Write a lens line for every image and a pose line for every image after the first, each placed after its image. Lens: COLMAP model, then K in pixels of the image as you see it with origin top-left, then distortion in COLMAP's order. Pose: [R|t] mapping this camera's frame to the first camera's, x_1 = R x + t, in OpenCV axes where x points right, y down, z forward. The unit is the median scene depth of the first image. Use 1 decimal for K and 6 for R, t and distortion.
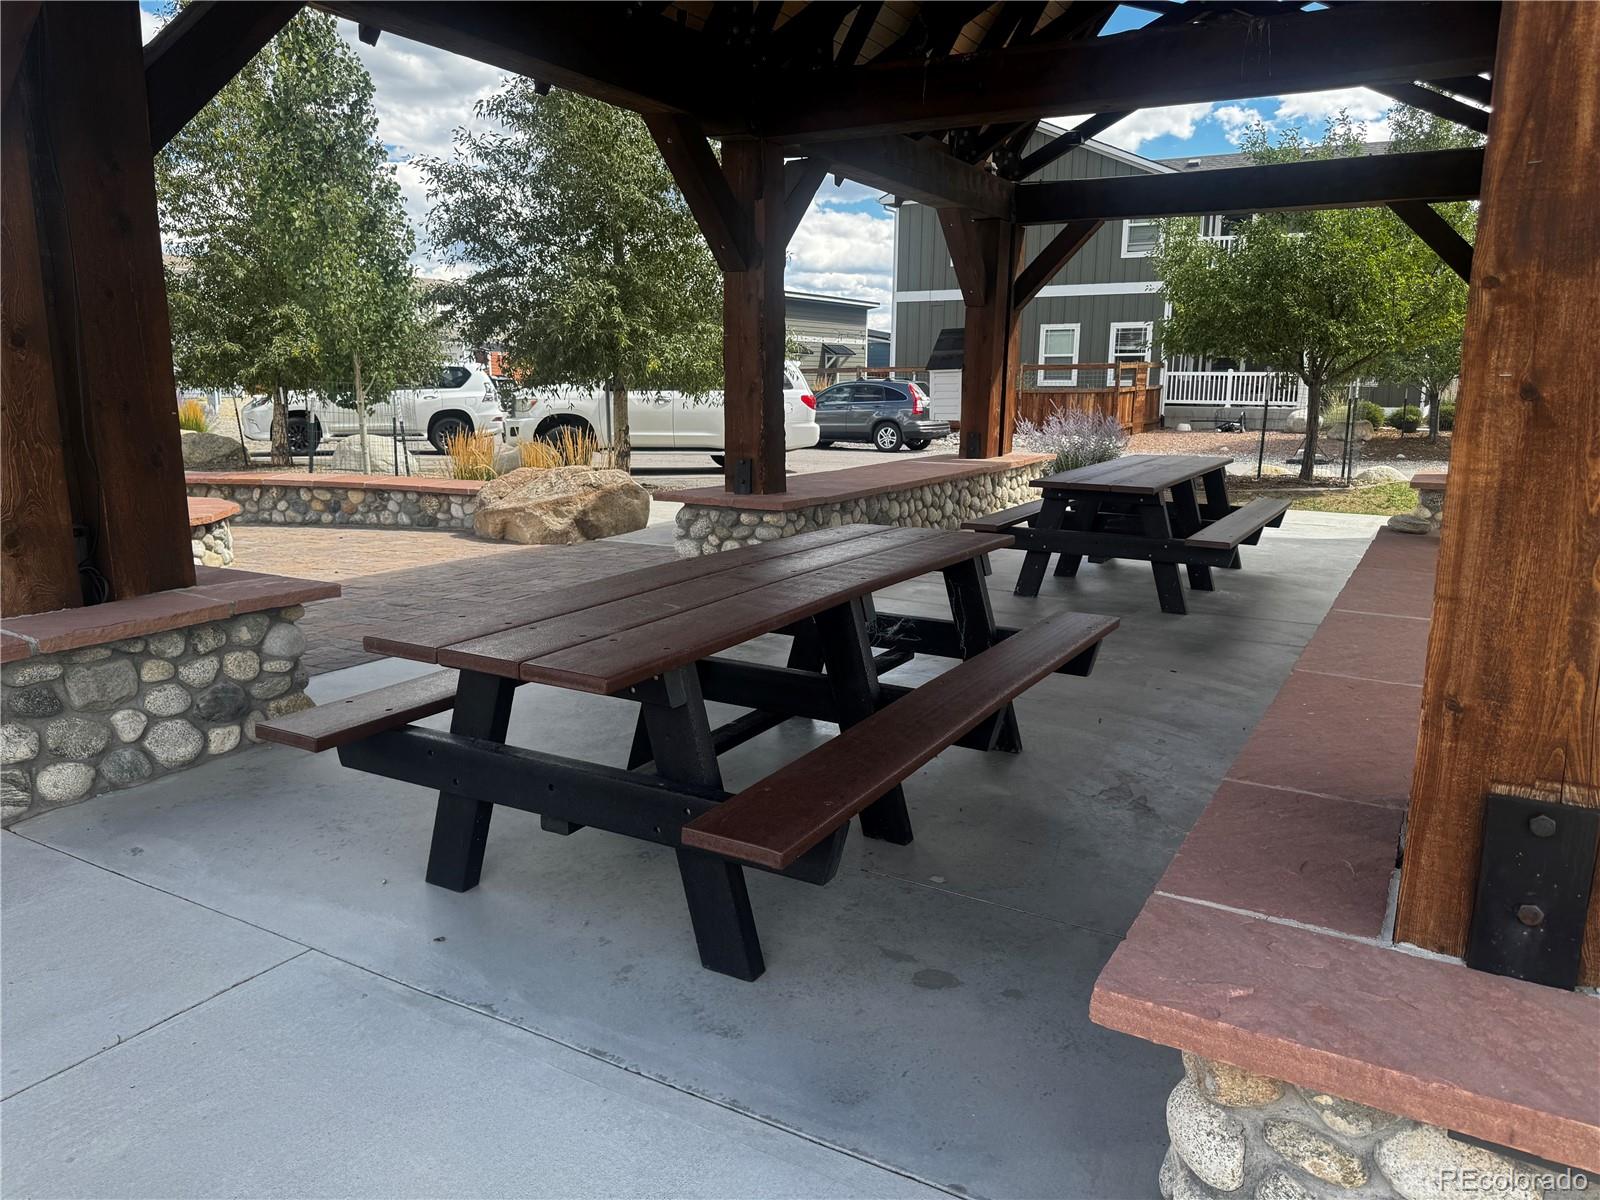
lens RADIAL K [[1132.8, 0, 808.2], [0, 1132.8, 607.4], [0, 0, 1]] dist [0.089012, -0.081528]
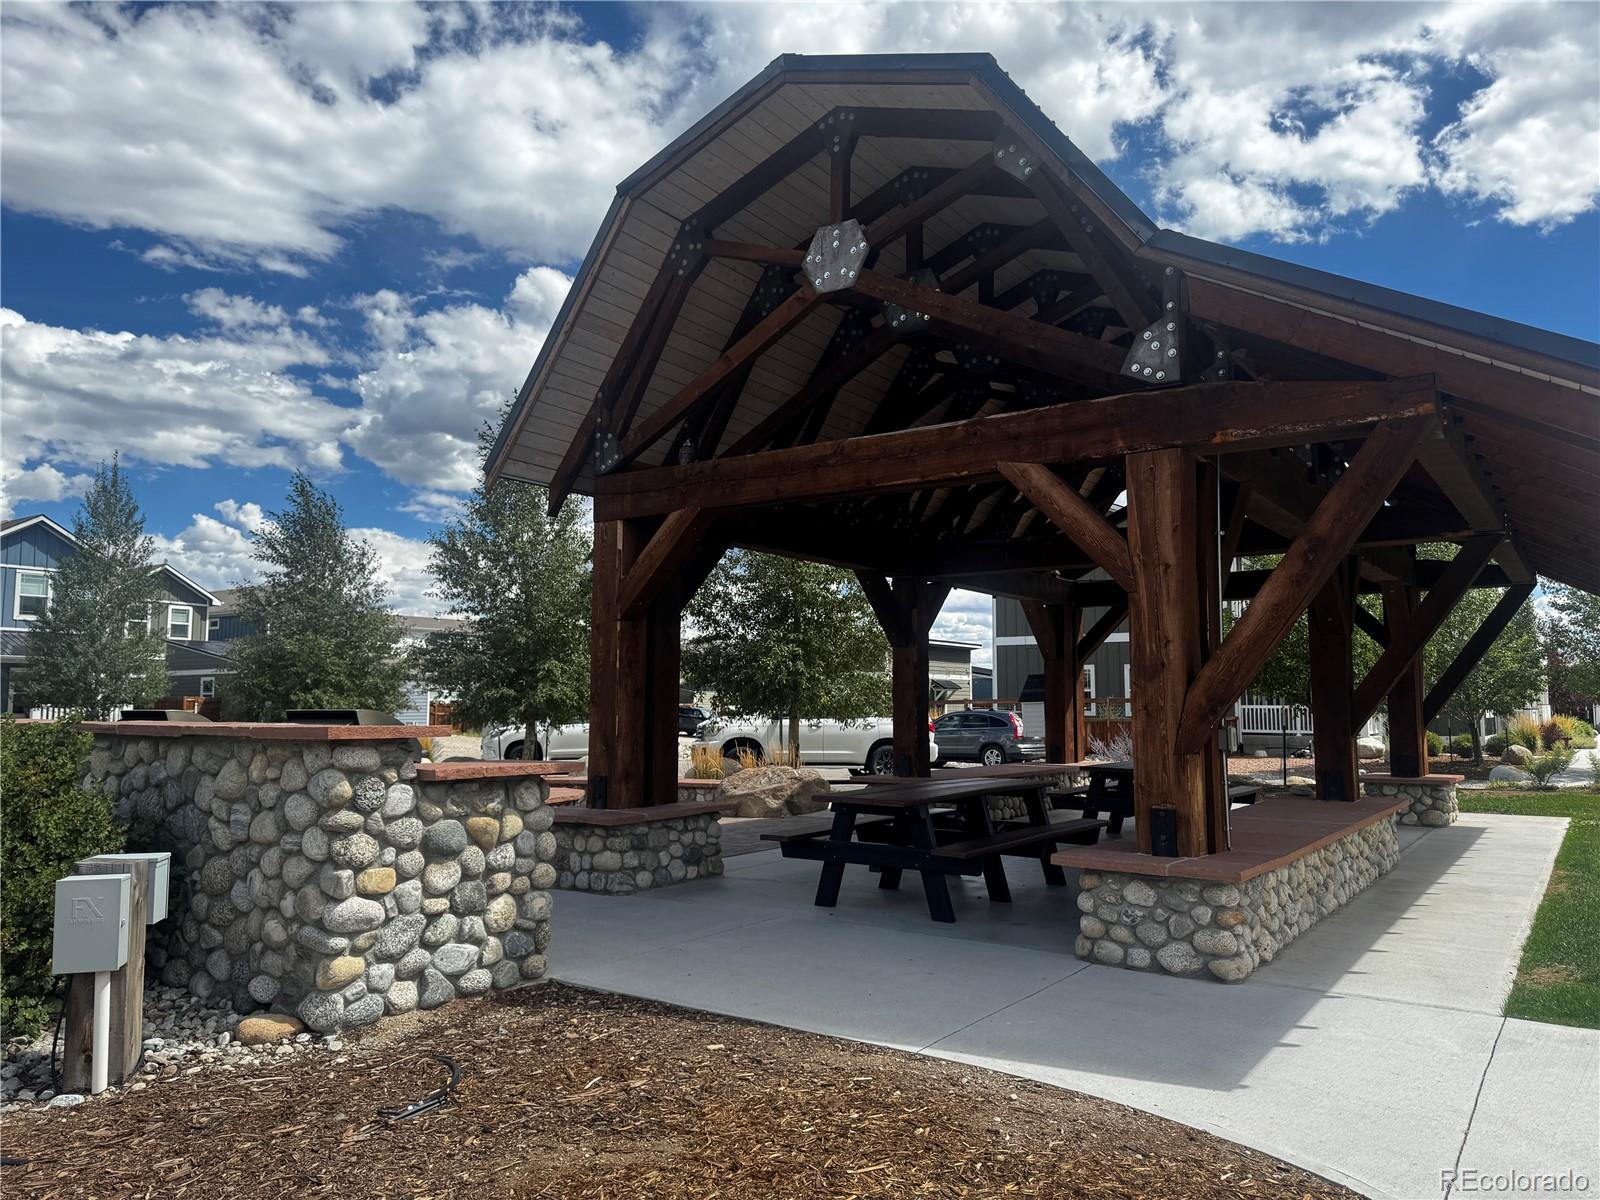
lens RADIAL K [[1132.8, 0, 808.2], [0, 1132.8, 607.4], [0, 0, 1]] dist [0.089012, -0.081528]
pose [[0.995879, -0.014891, -0.089466, -0.027555], [-0.011268, 0.958473, -0.284960, 0.078712], [0.089994, 0.284794, 0.954355, -0.379142]]
